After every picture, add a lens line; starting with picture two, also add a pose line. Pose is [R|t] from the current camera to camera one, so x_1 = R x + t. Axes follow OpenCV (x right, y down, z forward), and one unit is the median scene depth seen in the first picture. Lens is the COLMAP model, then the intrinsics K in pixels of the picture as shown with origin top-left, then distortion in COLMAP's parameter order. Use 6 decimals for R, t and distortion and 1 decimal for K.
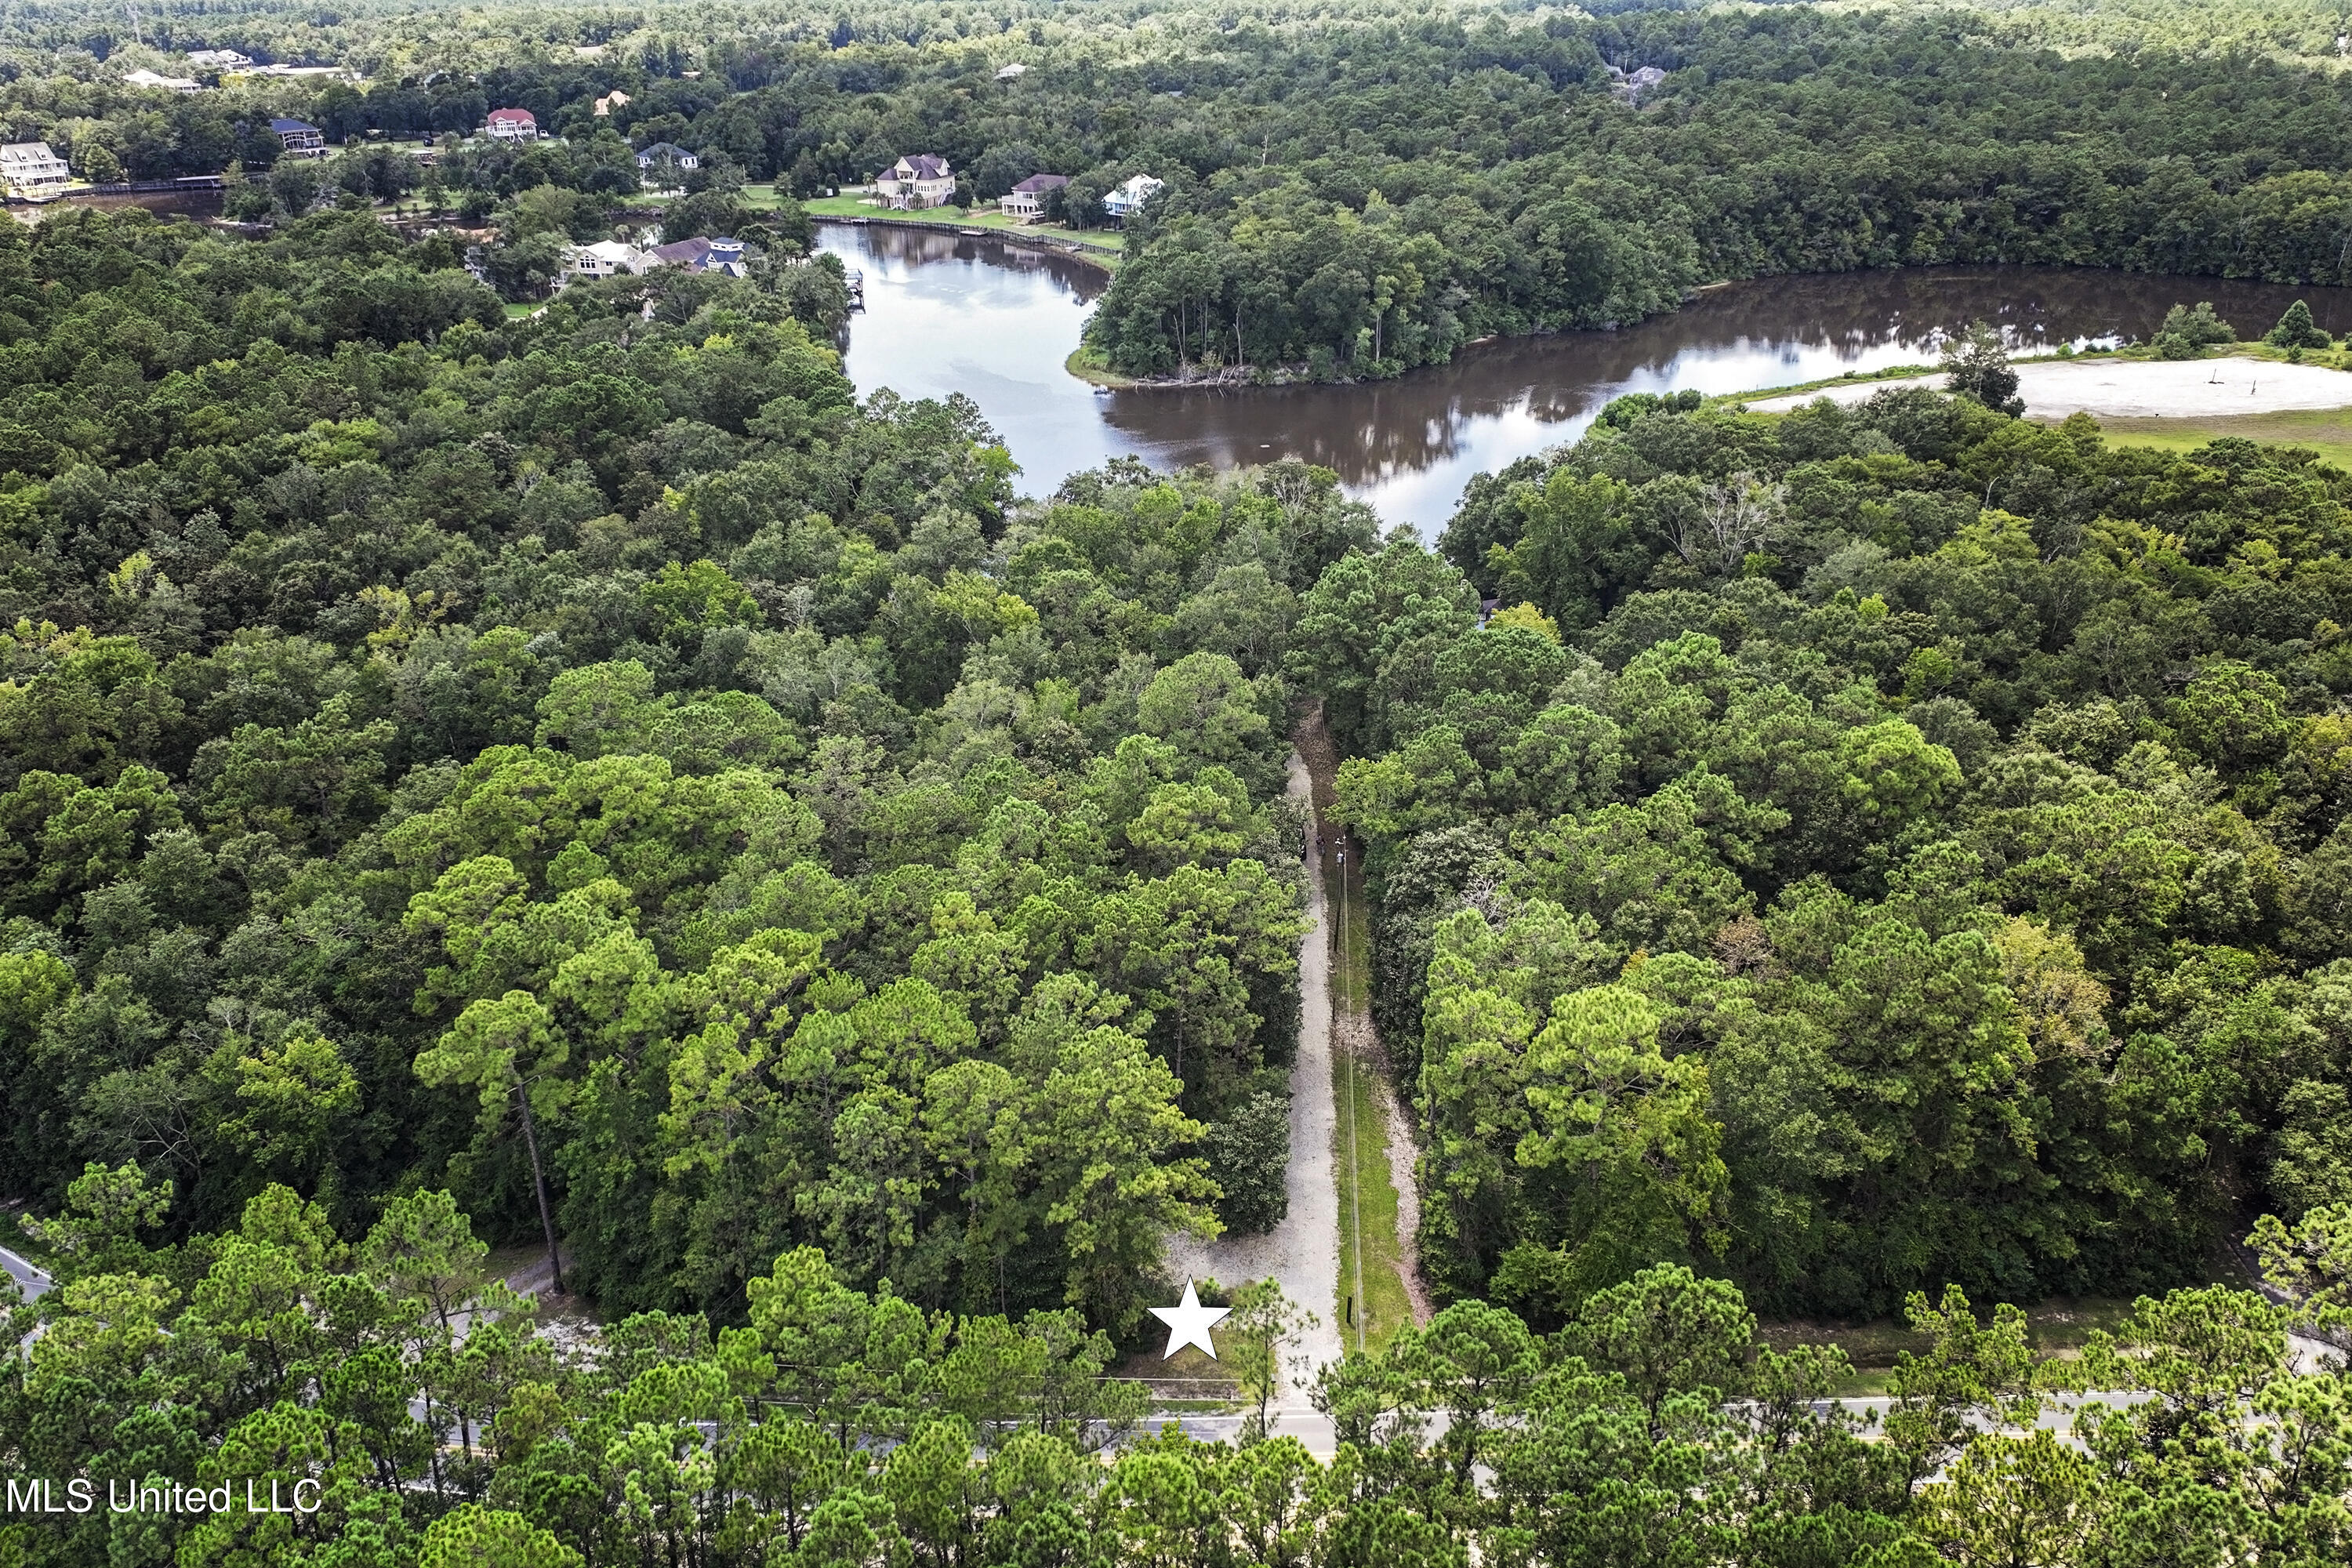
lens RADIAL K [[1958.4, 0, 1167.5], [0, 1958.4, 771.7], [0, 0, 1]] dist [0.001313, 0.007384]
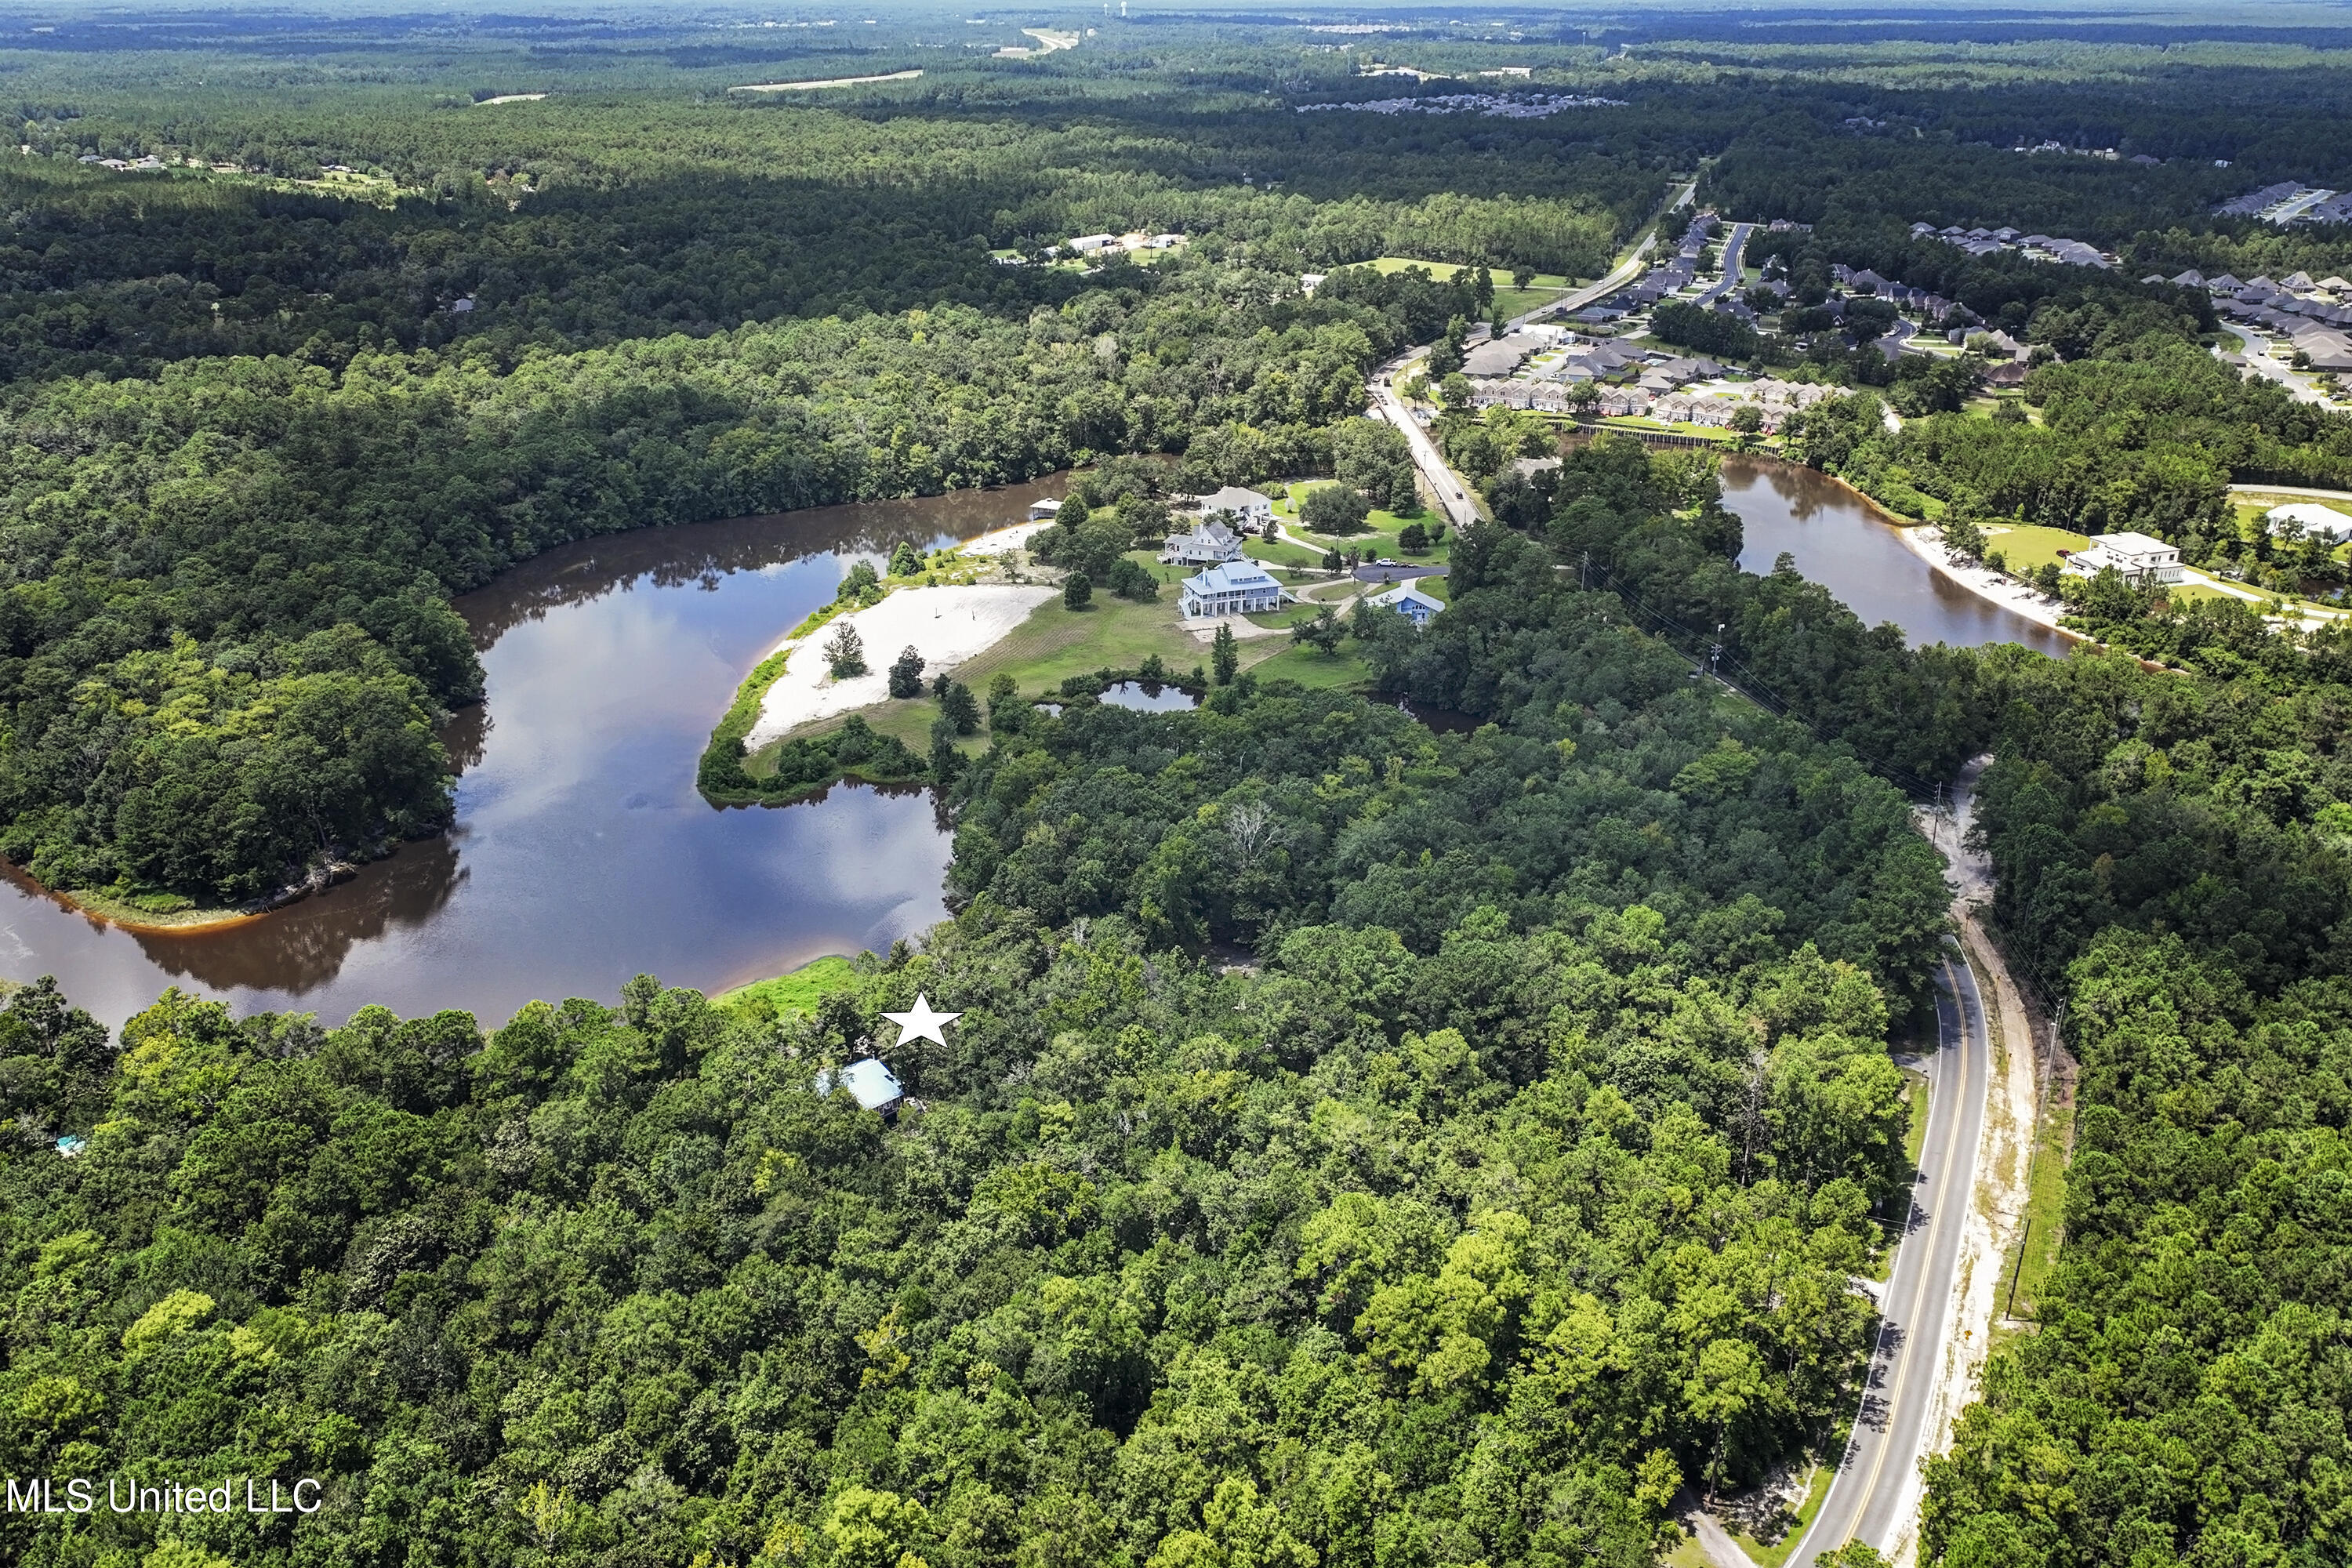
lens RADIAL K [[1958.4, 0, 1179.5], [0, 1958.4, 780.3], [0, 0, 1]] dist [0.001313, 0.007384]
pose [[0.458189, -0.331050, 0.824905, -1.455443], [0.354447, 0.919124, 0.171985, -0.655752], [-0.815126, 0.213584, 0.538472, 0.267823]]
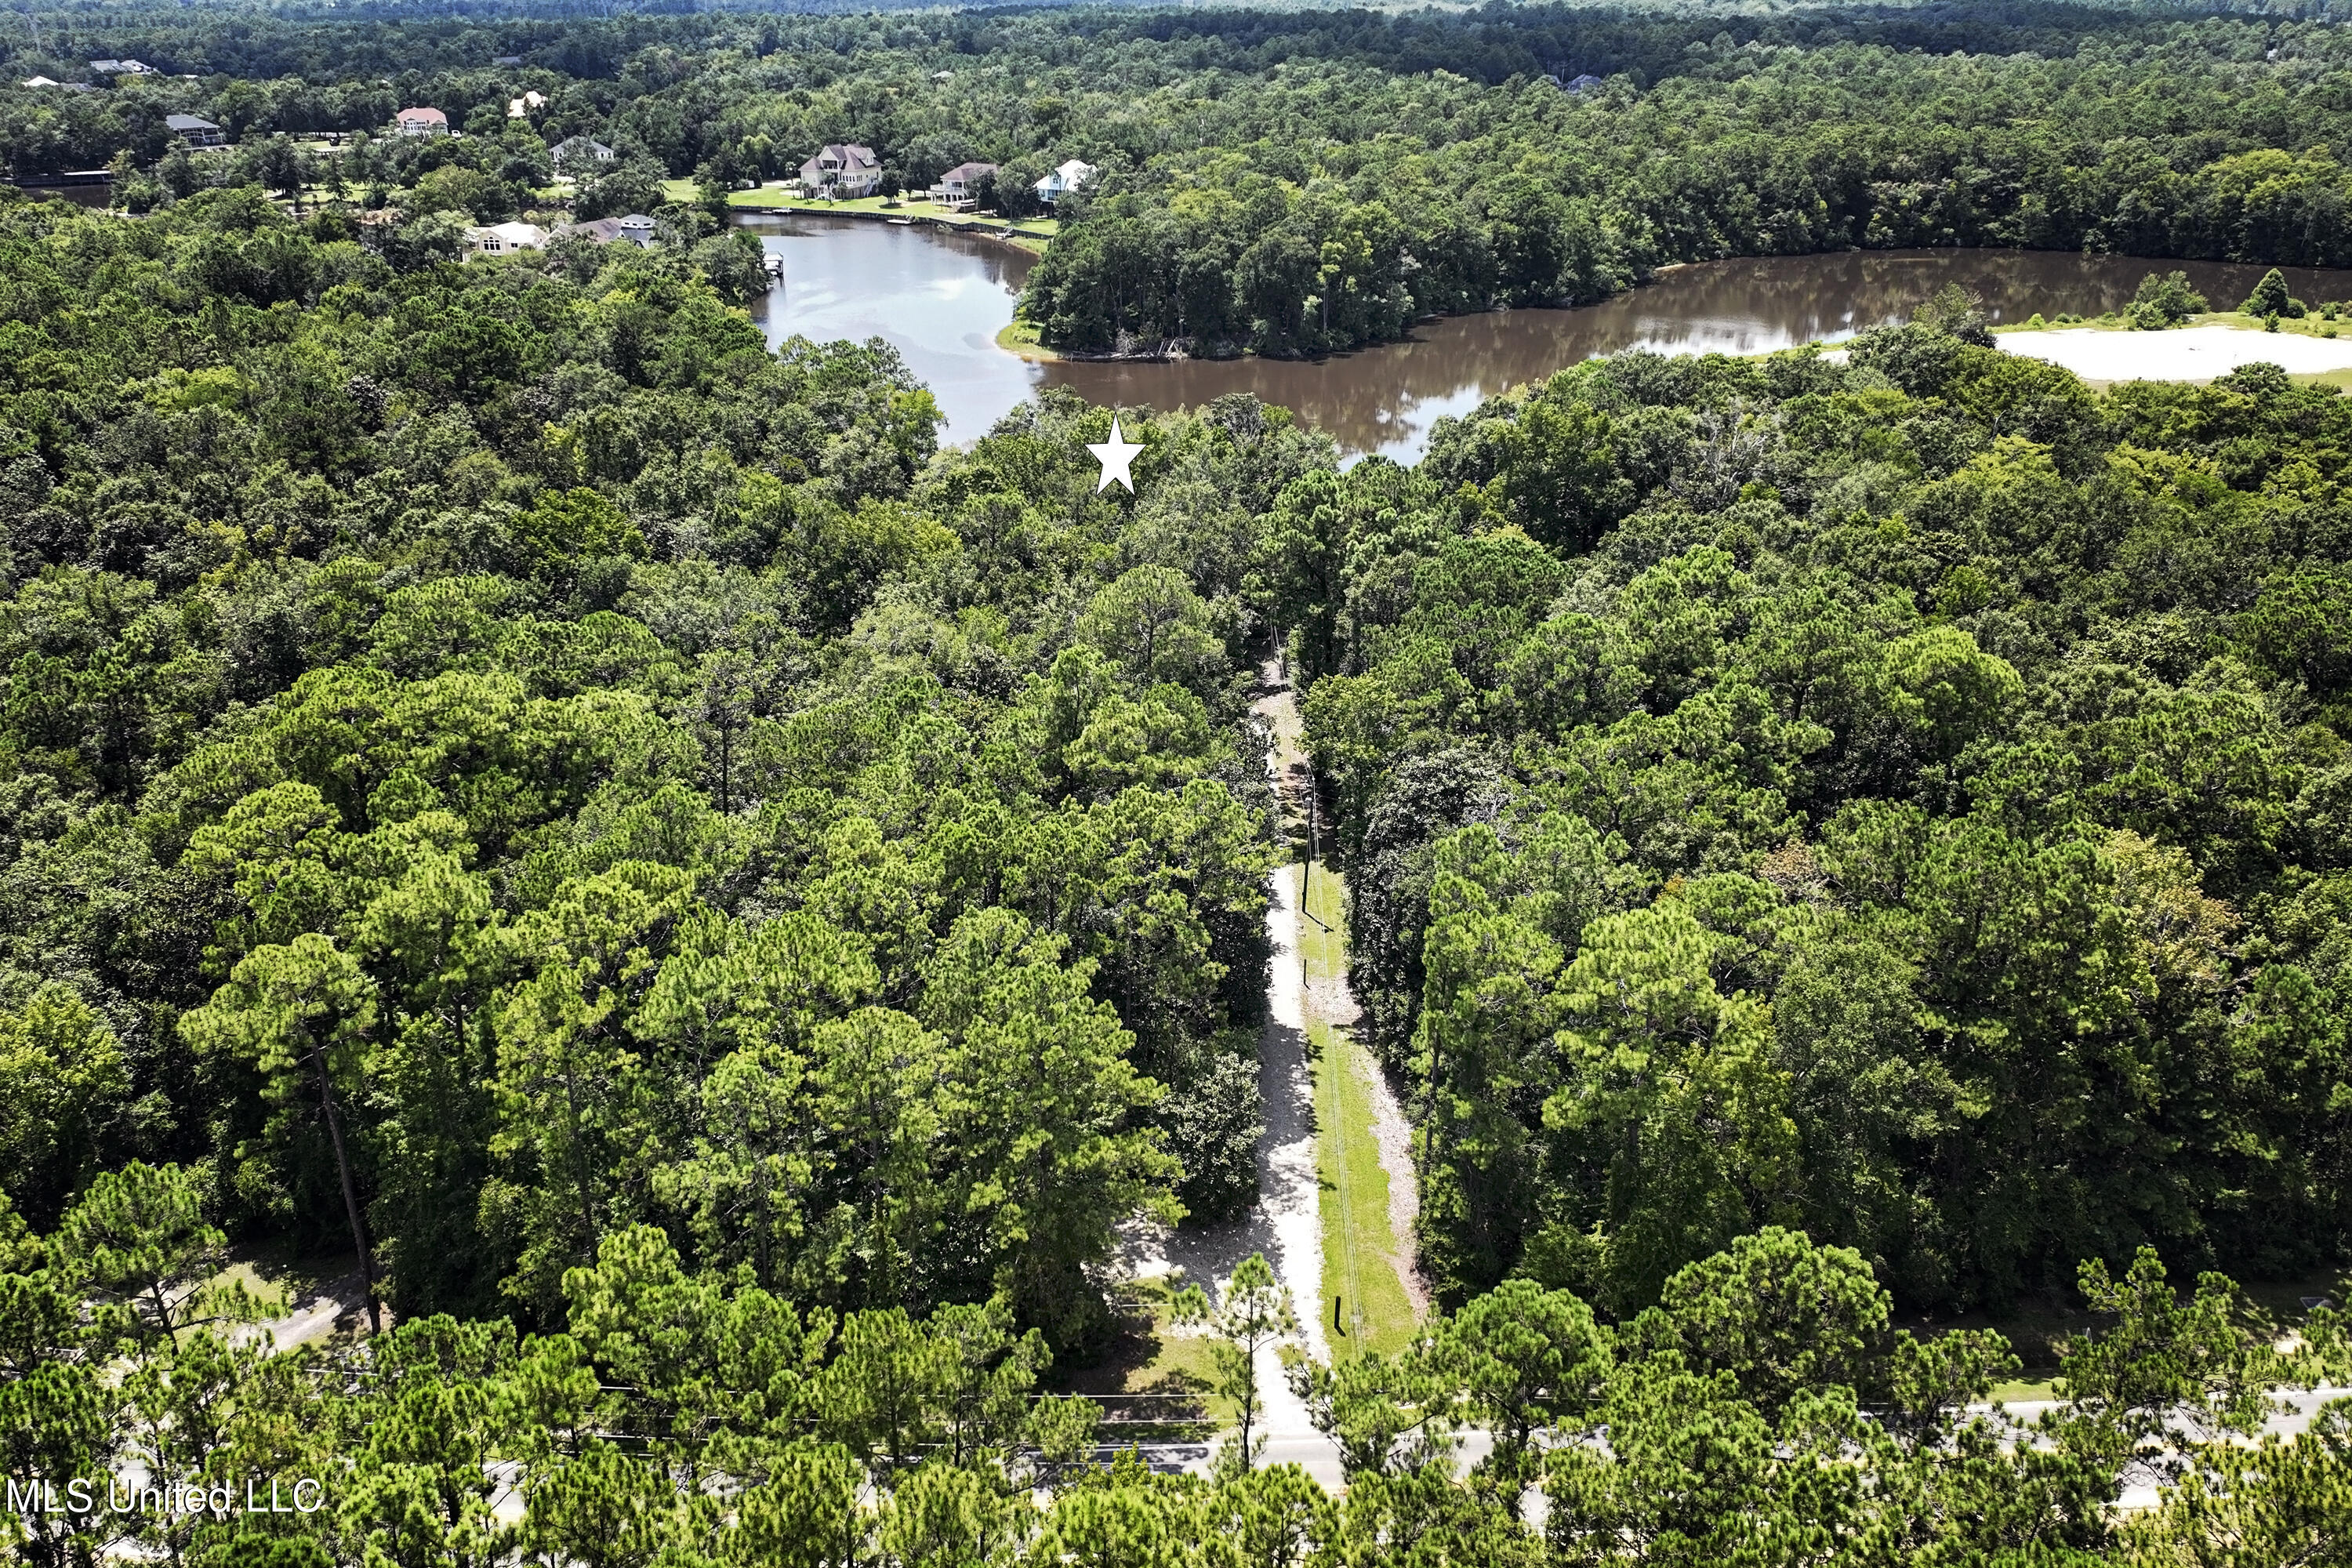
lens RADIAL K [[1958.4, 0, 1168.6], [0, 1958.4, 774.2], [0, 0, 1]] dist [0.001313, 0.007384]
pose [[0.999450, -0.009365, 0.031820, -0.002220], [0.009880, 0.999822, -0.016051, 0.049145], [-0.031664, 0.016356, 0.999365, 0.140359]]
